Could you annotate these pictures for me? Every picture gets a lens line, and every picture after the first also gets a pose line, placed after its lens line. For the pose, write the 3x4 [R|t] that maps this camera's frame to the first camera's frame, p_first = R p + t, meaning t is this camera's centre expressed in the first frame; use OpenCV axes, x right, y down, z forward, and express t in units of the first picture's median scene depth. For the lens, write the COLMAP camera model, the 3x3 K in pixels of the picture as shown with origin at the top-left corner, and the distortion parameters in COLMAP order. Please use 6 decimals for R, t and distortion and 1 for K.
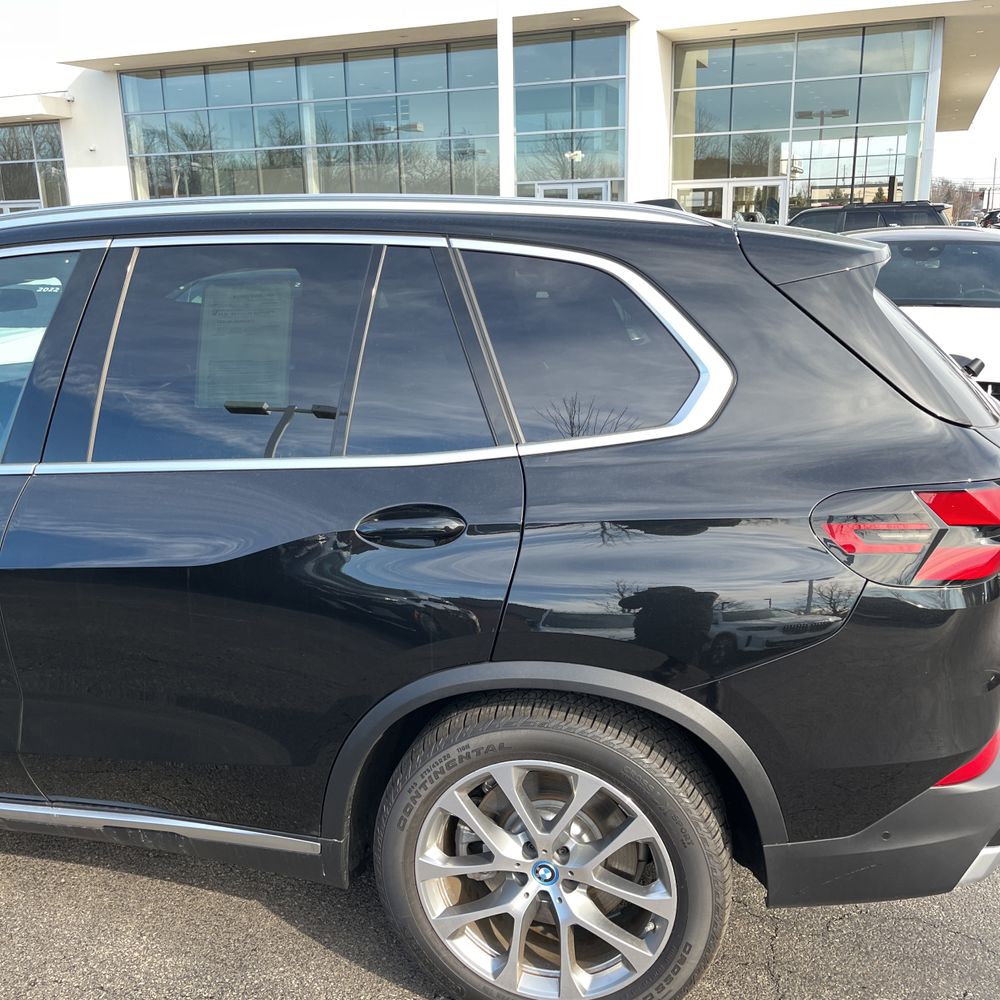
lens RADIAL K [[1021.0, 0, 500.0], [0, 1021.0, 500.0], [0, 0, 1]] dist [0.037814, -0.034173]
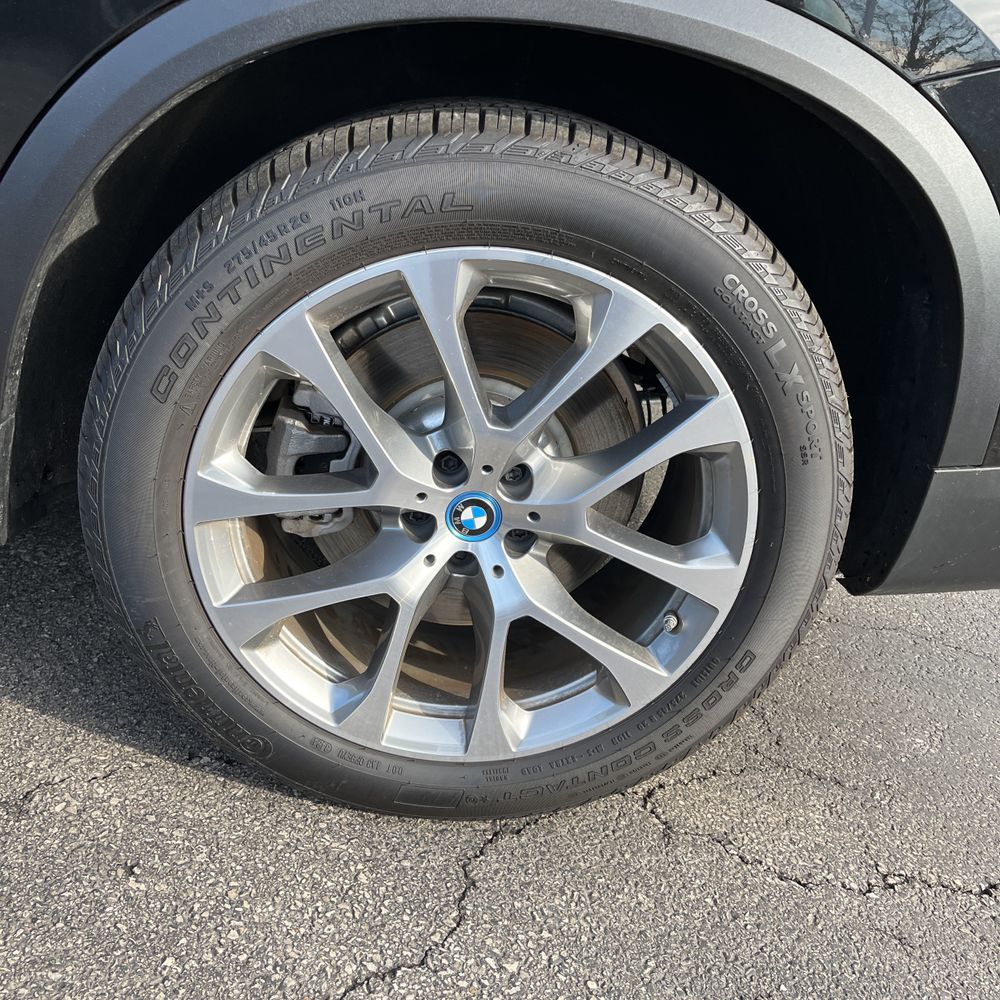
lens RADIAL K [[1014.5, 0, 500.0], [0, 1014.5, 500.0], [0, 0, 1]] dist [0.047128, -0.030853]
pose [[0.939273, 0.054306, 0.338846, -0.104405], [-0.129754, 0.970298, 0.204169, 0.256860], [-0.317694, -0.235737, 0.918422, 0.561782]]
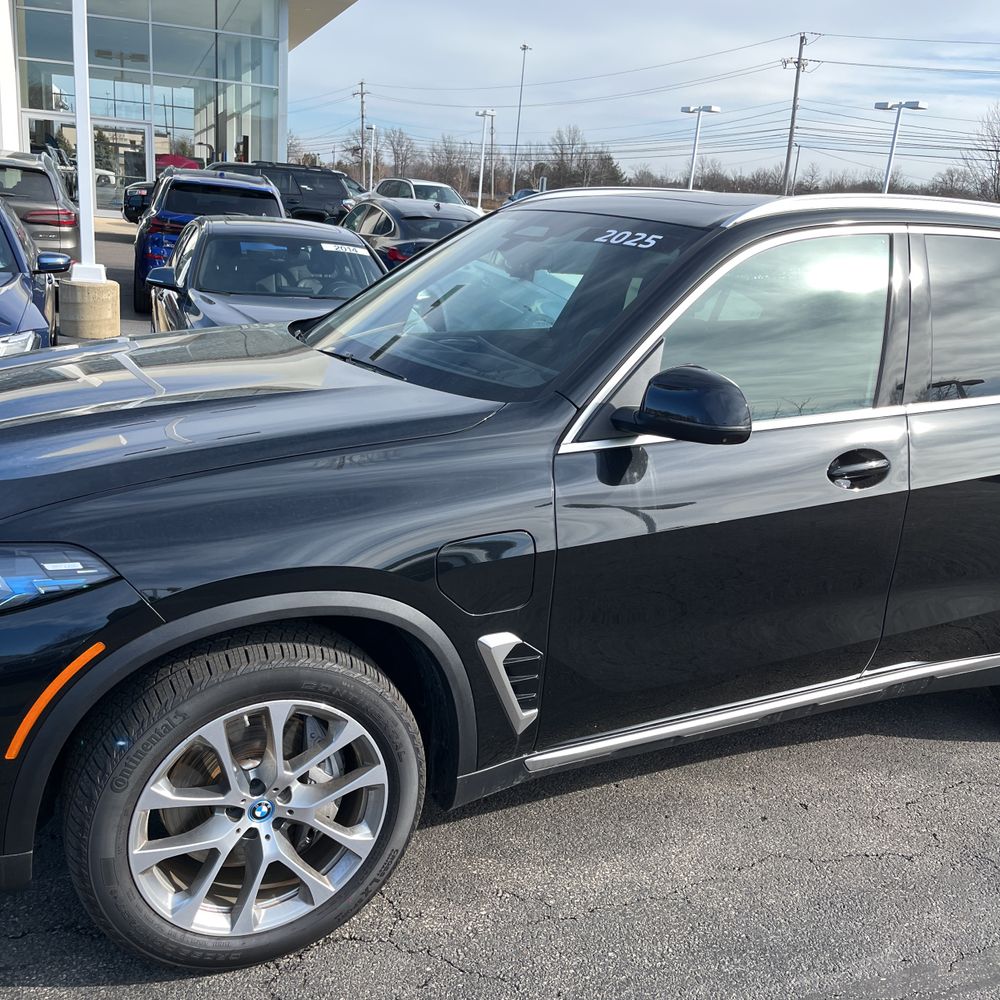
lens RADIAL K [[1015.0, 0, 497.6], [0, 1015.0, 506.6], [0, 0, 1]] dist [0.025769, 0.004819]
pose [[0.747319, -0.113899, 0.654631, -1.742305], [0.076475, 0.993396, 0.085538, -0.061293], [-0.660050, -0.013861, 0.751094, 0.411400]]
